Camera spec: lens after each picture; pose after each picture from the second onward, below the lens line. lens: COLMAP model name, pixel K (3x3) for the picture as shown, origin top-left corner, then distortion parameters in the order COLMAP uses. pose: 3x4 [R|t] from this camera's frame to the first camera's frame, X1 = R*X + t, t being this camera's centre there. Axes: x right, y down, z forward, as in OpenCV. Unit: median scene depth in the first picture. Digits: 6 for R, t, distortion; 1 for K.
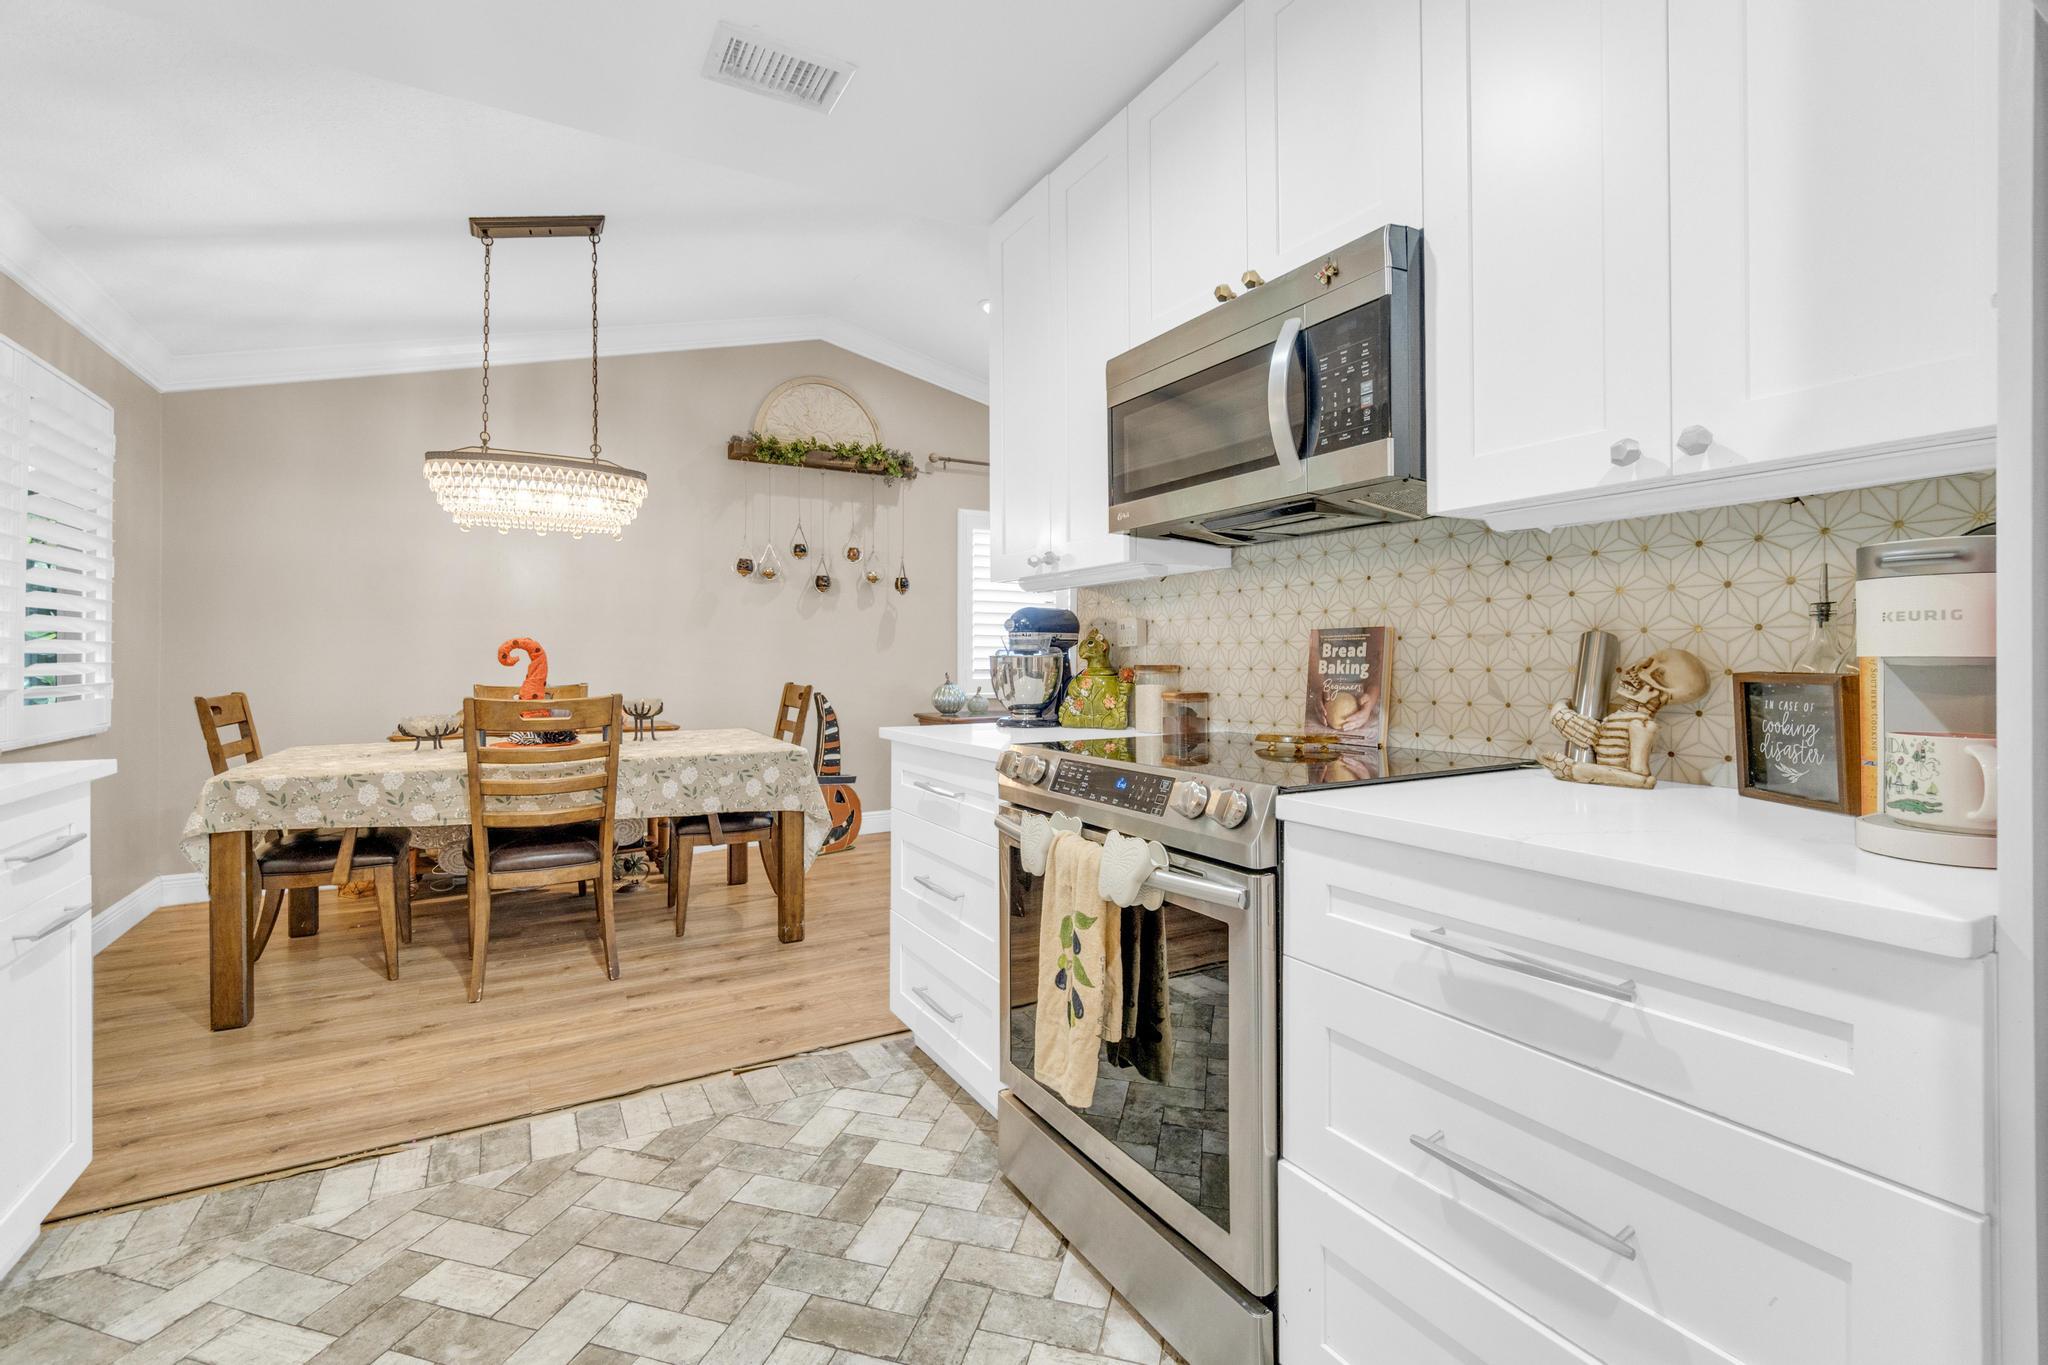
lens RADIAL K [[893.8, 0, 996.3], [0, 893.8, 652.3], [0, 0, 1]] dist [-0.006830, 0.002227]
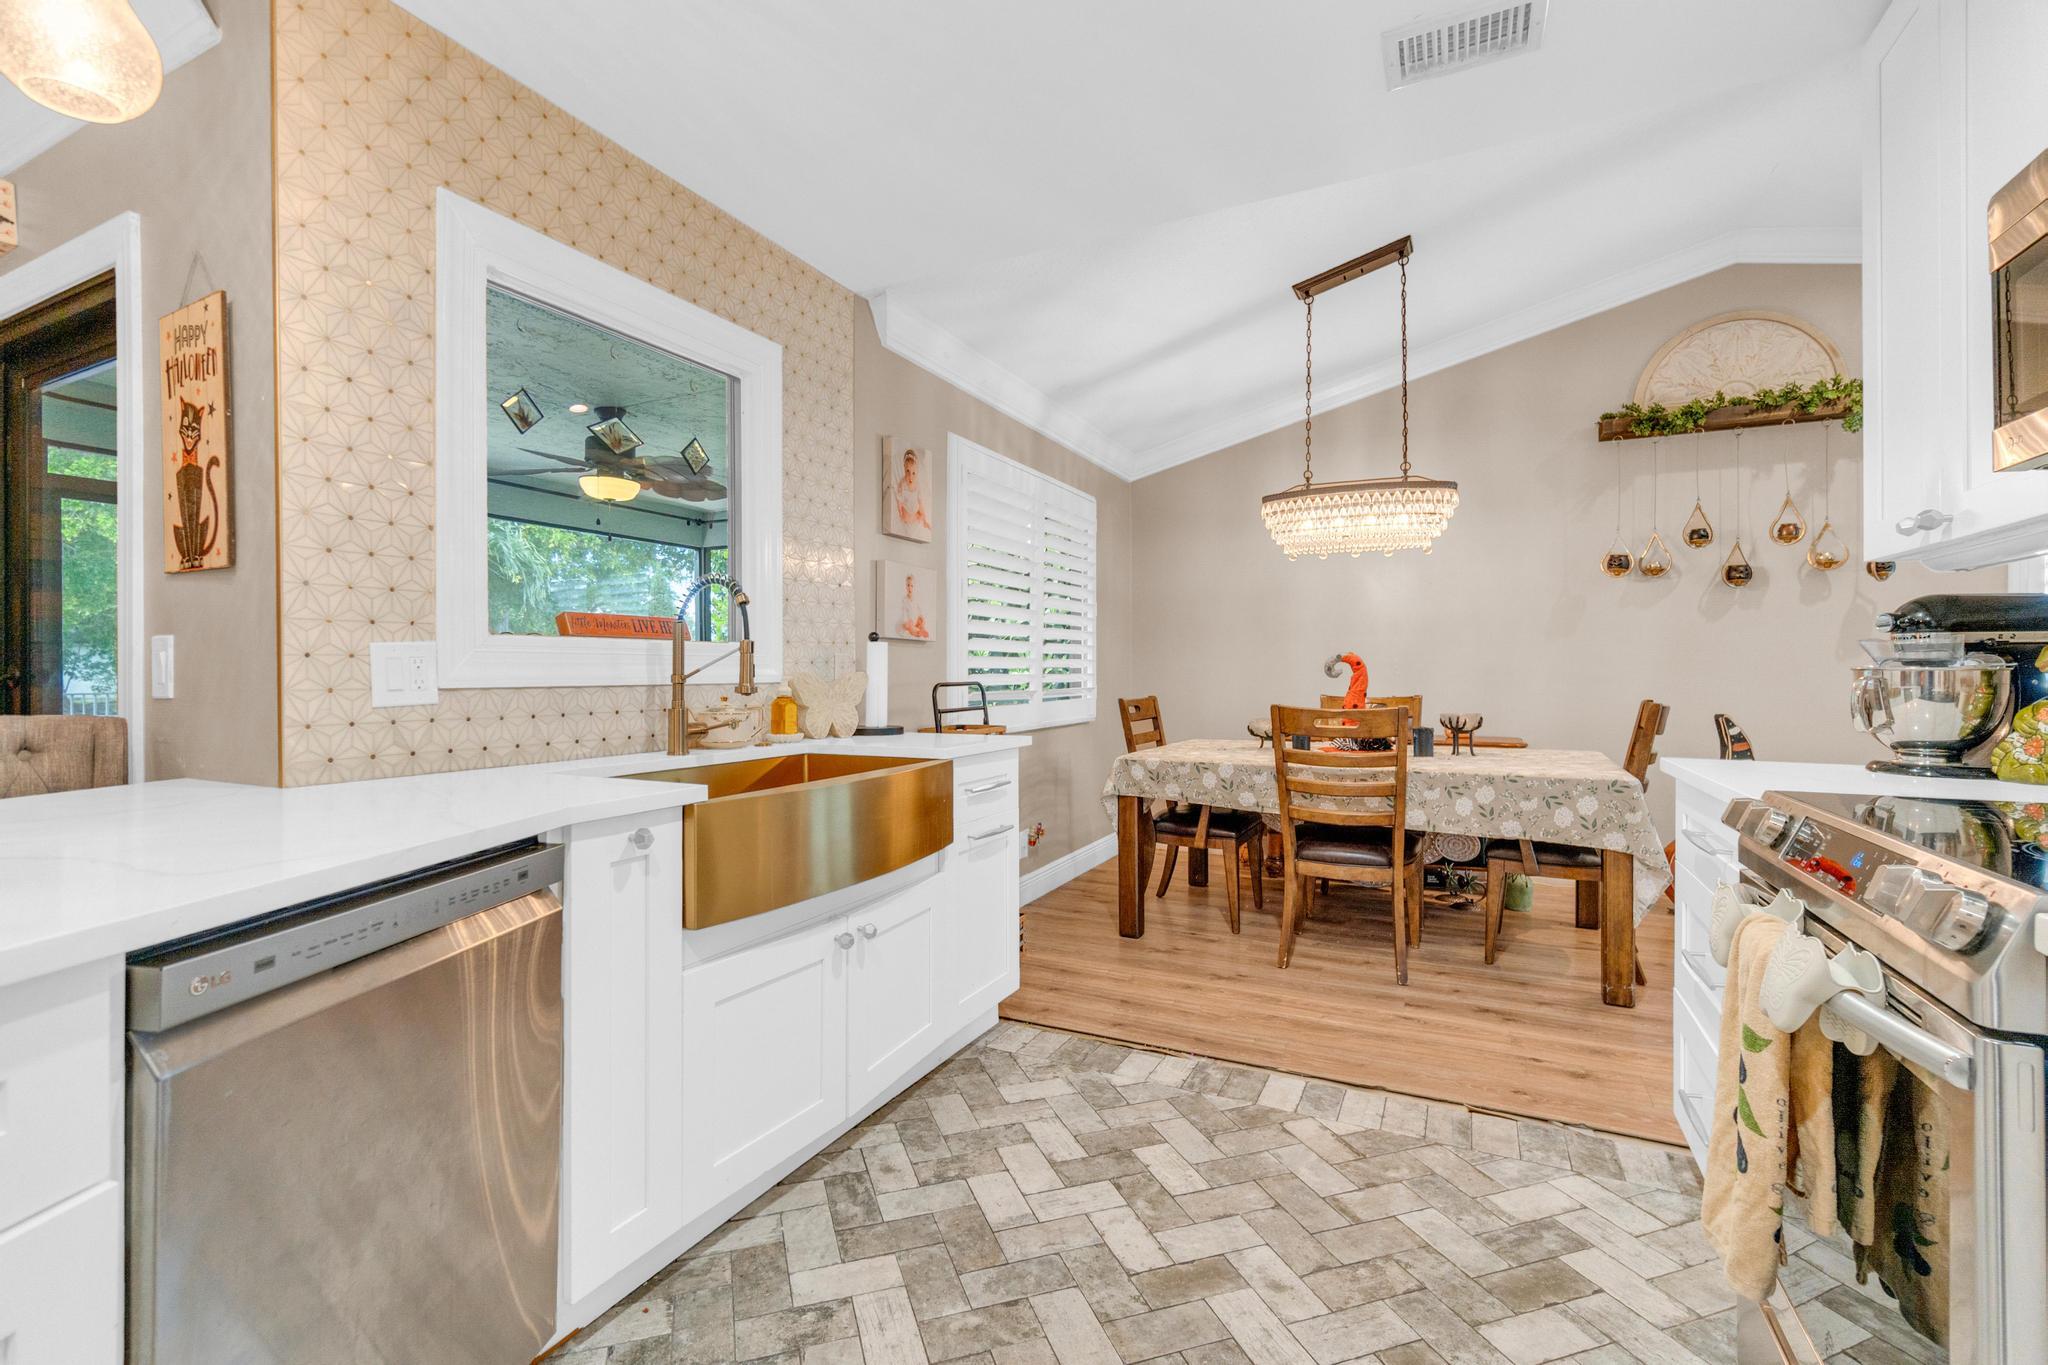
lens RADIAL K [[893.8, 0, 1007.5], [0, 893.8, 675.4], [0, 0, 1]] dist [-0.006830, 0.002227]
pose [[0.559037, 0.004171, -0.829132, 0.177521], [0.006661, 0.999932, 0.009521, -0.001507], [0.829116, -0.010845, 0.558971, 0.056781]]
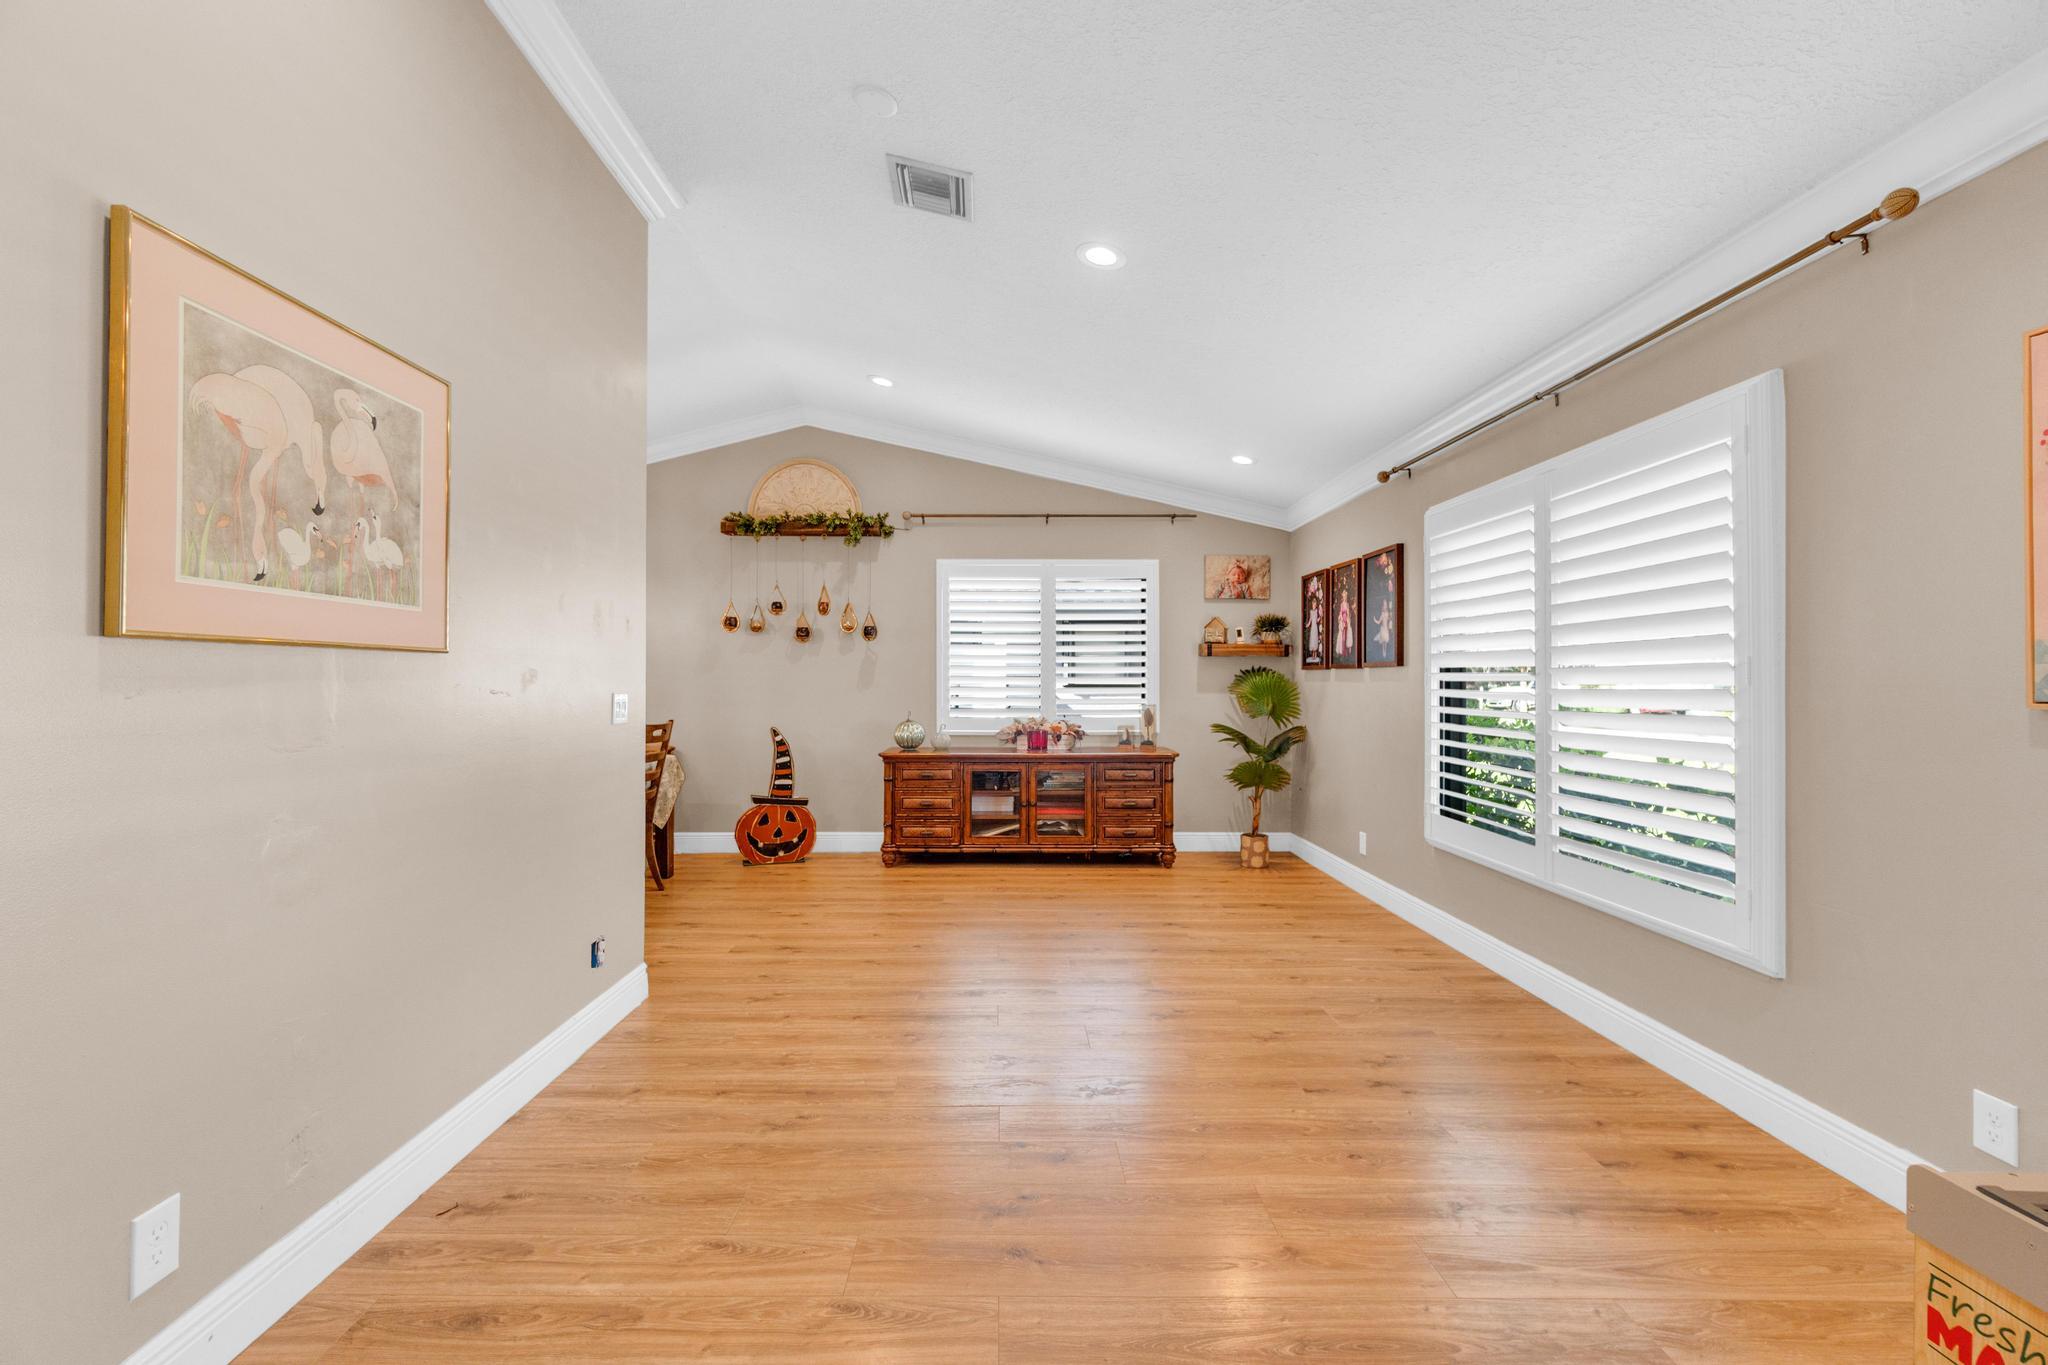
lens RADIAL K [[893.8, 0, 1028.2], [0, 893.8, 673.2], [0, 0, 1]] dist [-0.006830, 0.002227]
pose [[0.889634, -0.009161, -0.456583, 1.120745], [0.004583, 0.999928, -0.011133, -0.020342], [0.456652, 0.007812, 0.889611, 0.171606]]
